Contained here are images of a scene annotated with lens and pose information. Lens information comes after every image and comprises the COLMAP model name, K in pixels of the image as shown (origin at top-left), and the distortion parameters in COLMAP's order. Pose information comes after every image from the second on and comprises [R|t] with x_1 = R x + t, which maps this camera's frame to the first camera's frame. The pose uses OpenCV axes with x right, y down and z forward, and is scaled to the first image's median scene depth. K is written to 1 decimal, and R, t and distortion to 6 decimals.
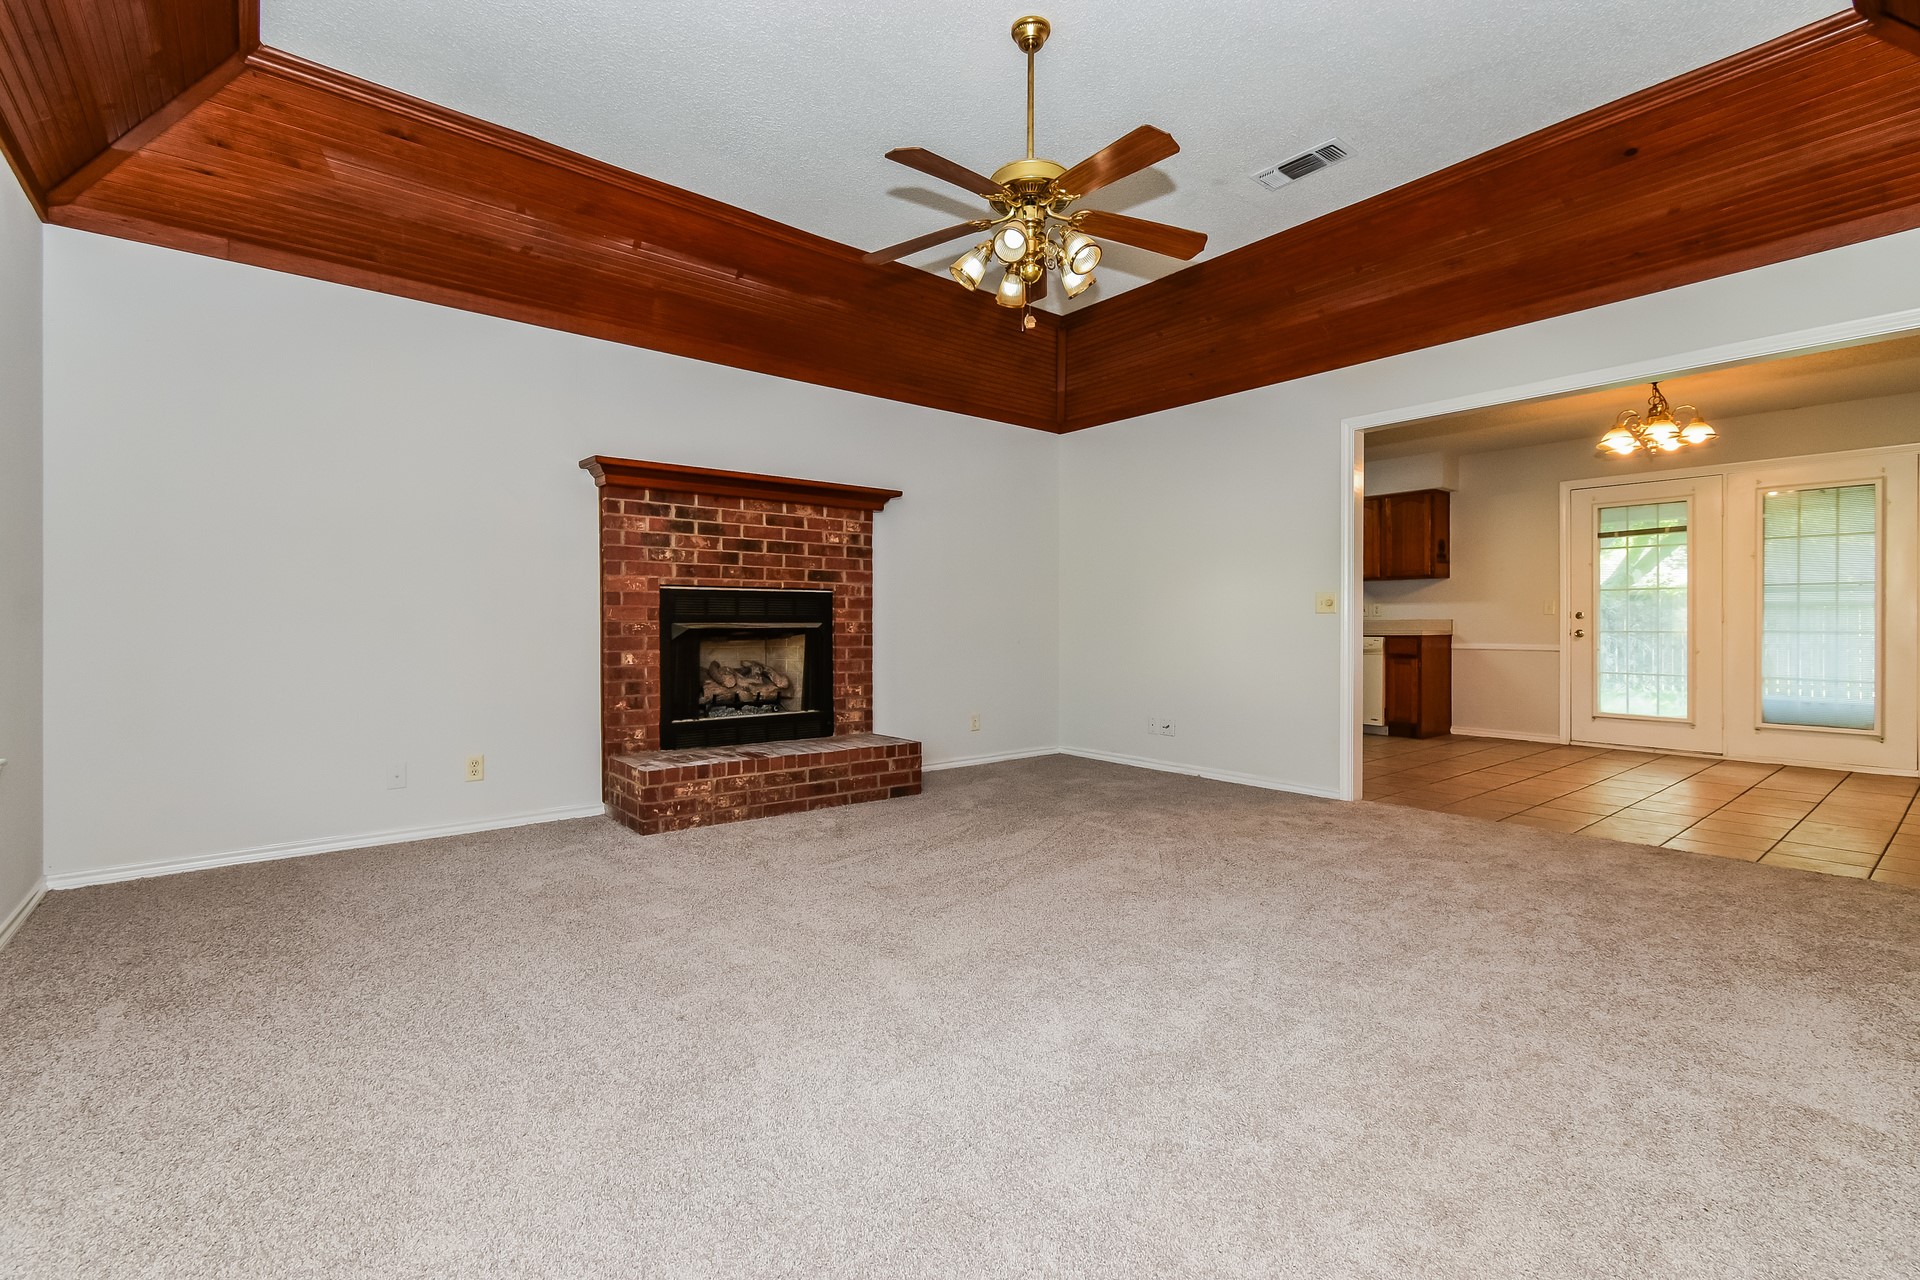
lens RADIAL K [[856.7, 0, 960.9], [0, 856.7, 622.7], [0, 0, 1]] dist [-0.000330, 0.000280]
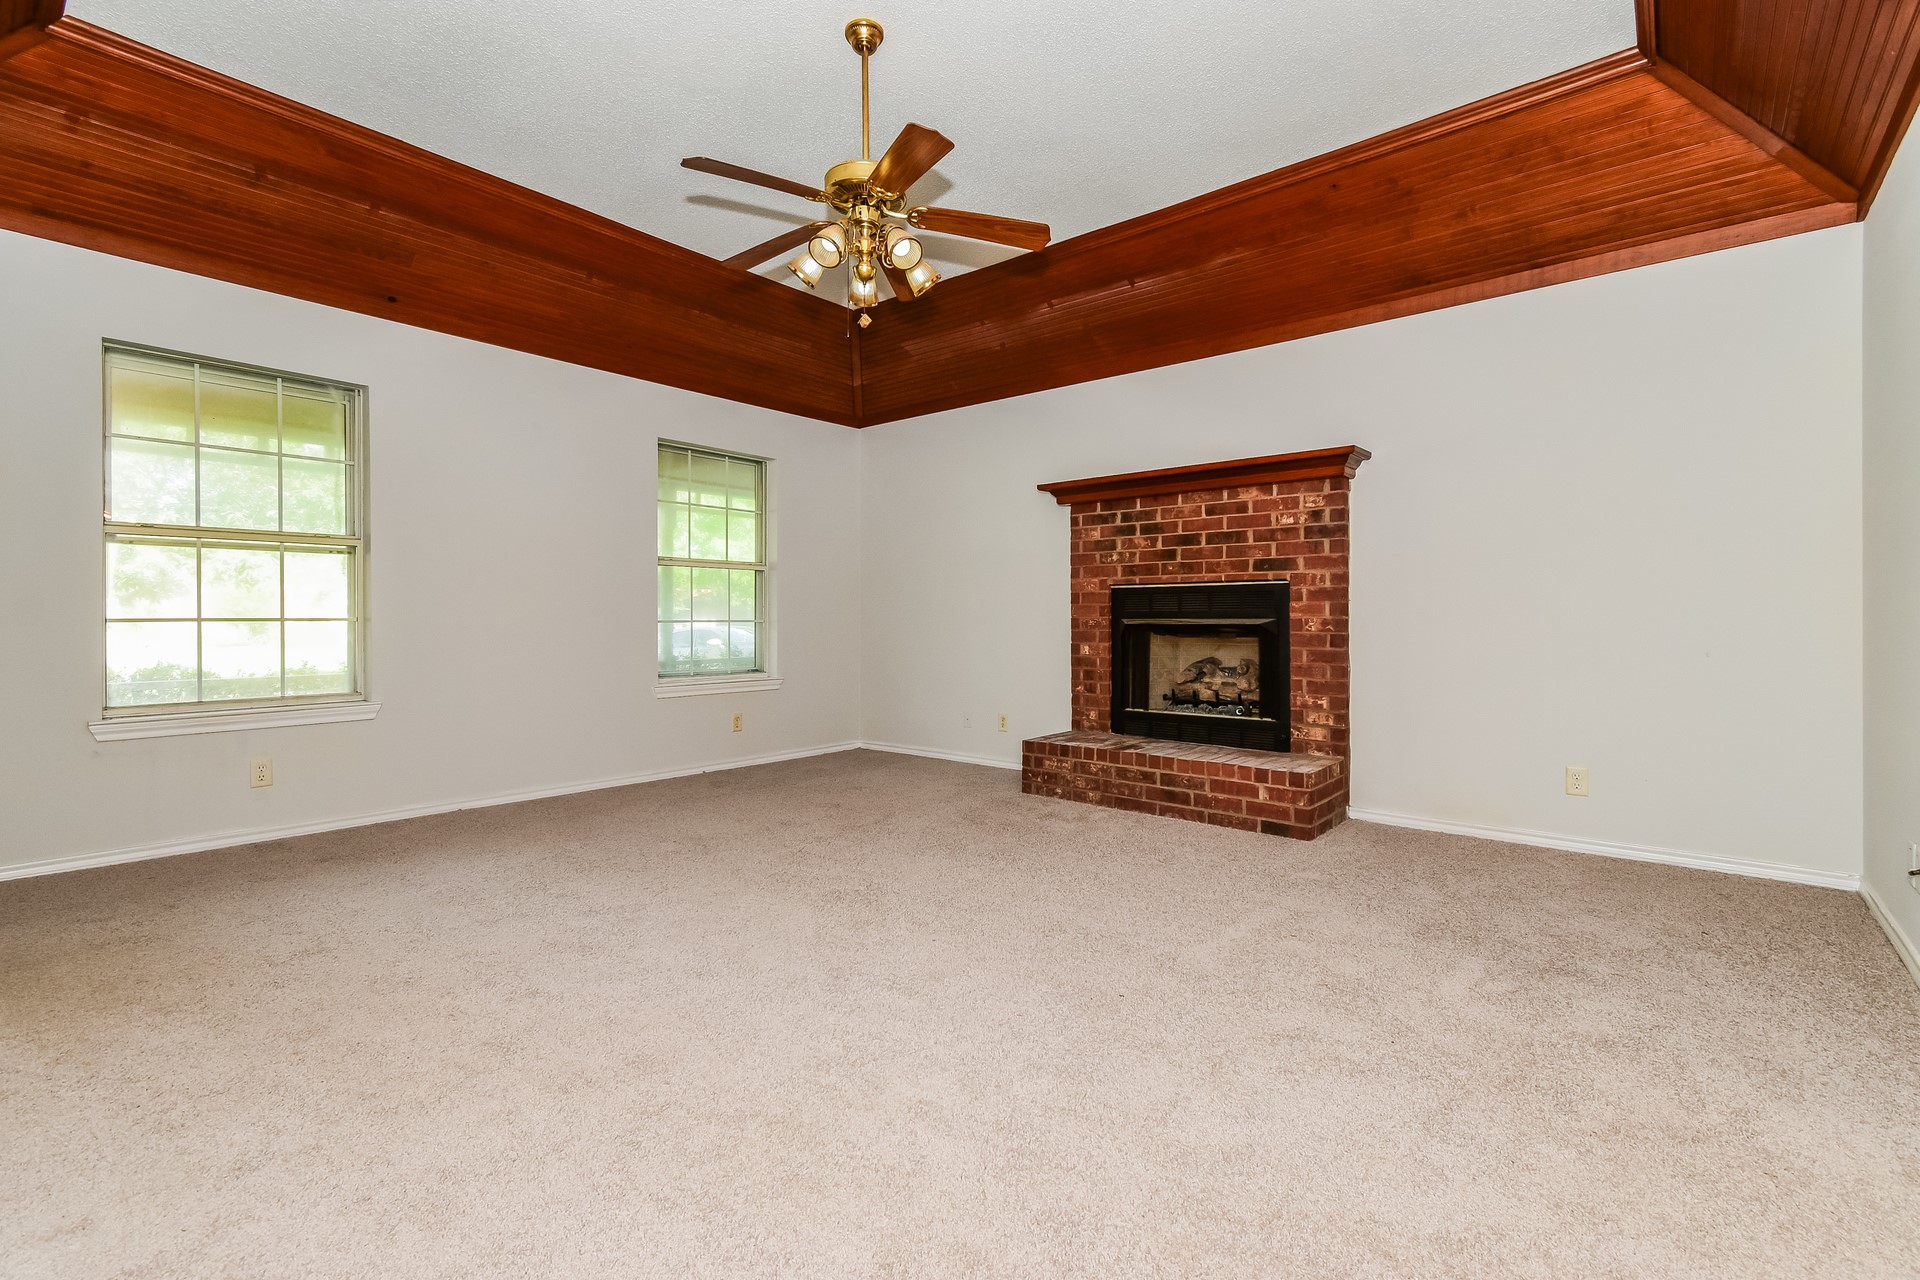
lens RADIAL K [[856.7, 0, 960.9], [0, 856.7, 622.7], [0, 0, 1]] dist [-0.000330, 0.000280]
pose [[0.179619, 0.004564, -0.983726, 0.682552], [0.000826, 0.999988, 0.004791, -0.000345], [0.983736, -0.001673, 0.179613, 0.578337]]
